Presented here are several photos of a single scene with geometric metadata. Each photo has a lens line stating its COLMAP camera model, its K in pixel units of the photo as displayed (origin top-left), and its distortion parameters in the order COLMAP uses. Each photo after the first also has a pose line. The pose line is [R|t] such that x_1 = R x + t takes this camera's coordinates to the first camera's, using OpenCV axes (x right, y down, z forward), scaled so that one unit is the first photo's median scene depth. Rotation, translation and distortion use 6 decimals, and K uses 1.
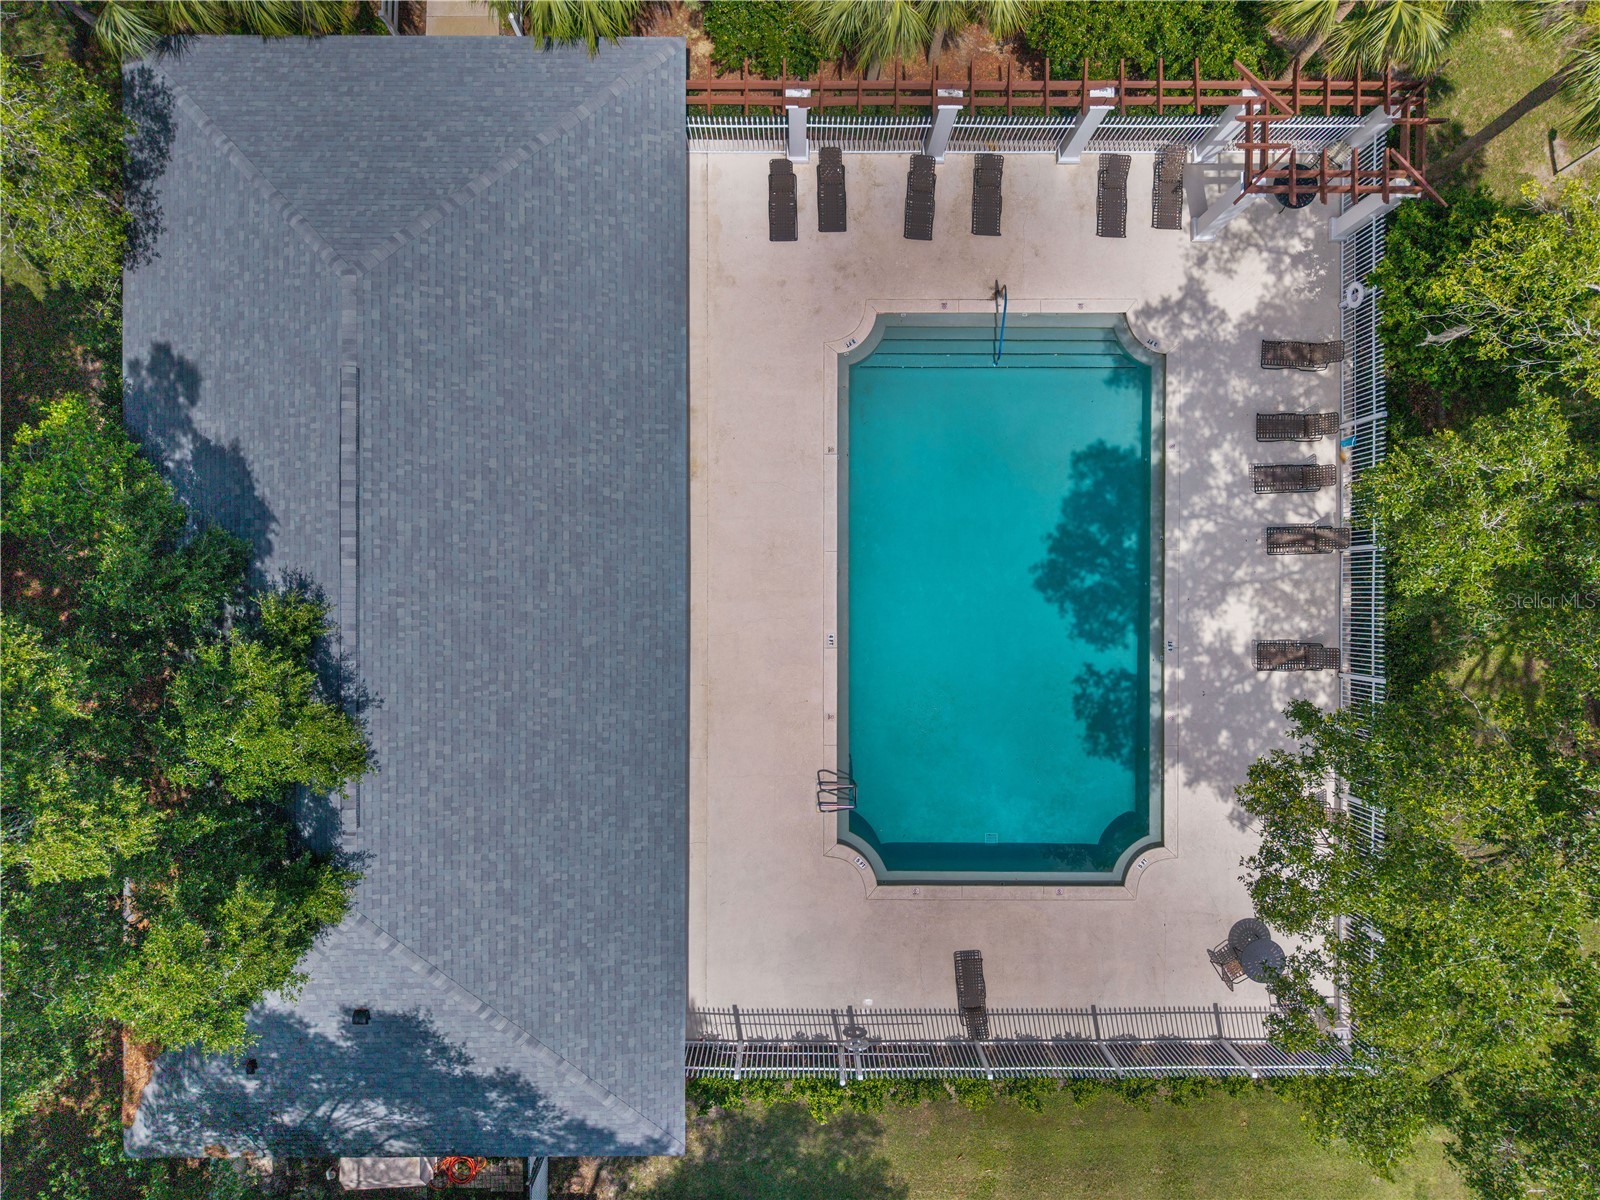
lens RADIAL K [[1109.0, 0, 797.9], [0, 1109.0, 604.0], [0, 0, 1]] dist [0.007231, 0.000393]
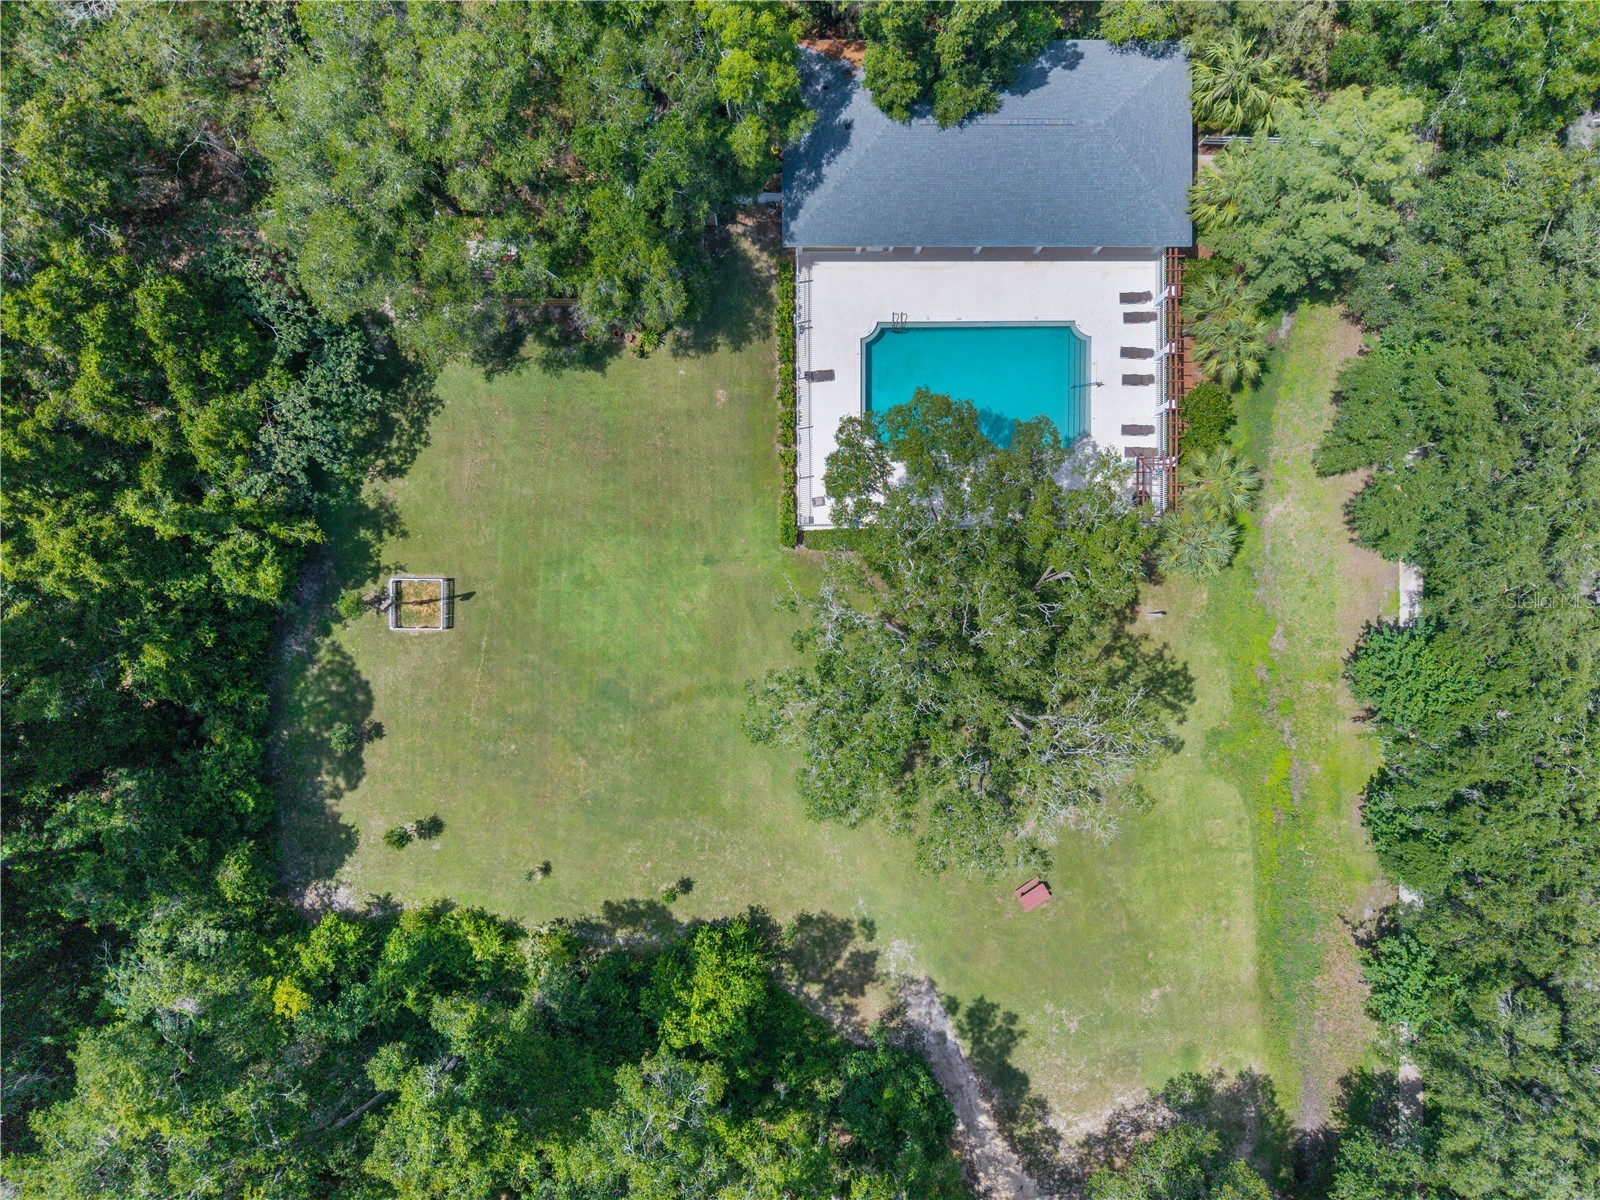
lens RADIAL K [[1109.0, 0, 797.9], [0, 1109.0, 604.0], [0, 0, 1]] dist [0.007231, 0.000393]
pose [[0.002591, 0.999984, 0.005038, 0.741373], [-0.999978, 0.002621, -0.006122, 0.466658], [-0.006135, -0.005022, 0.999969, -1.683192]]
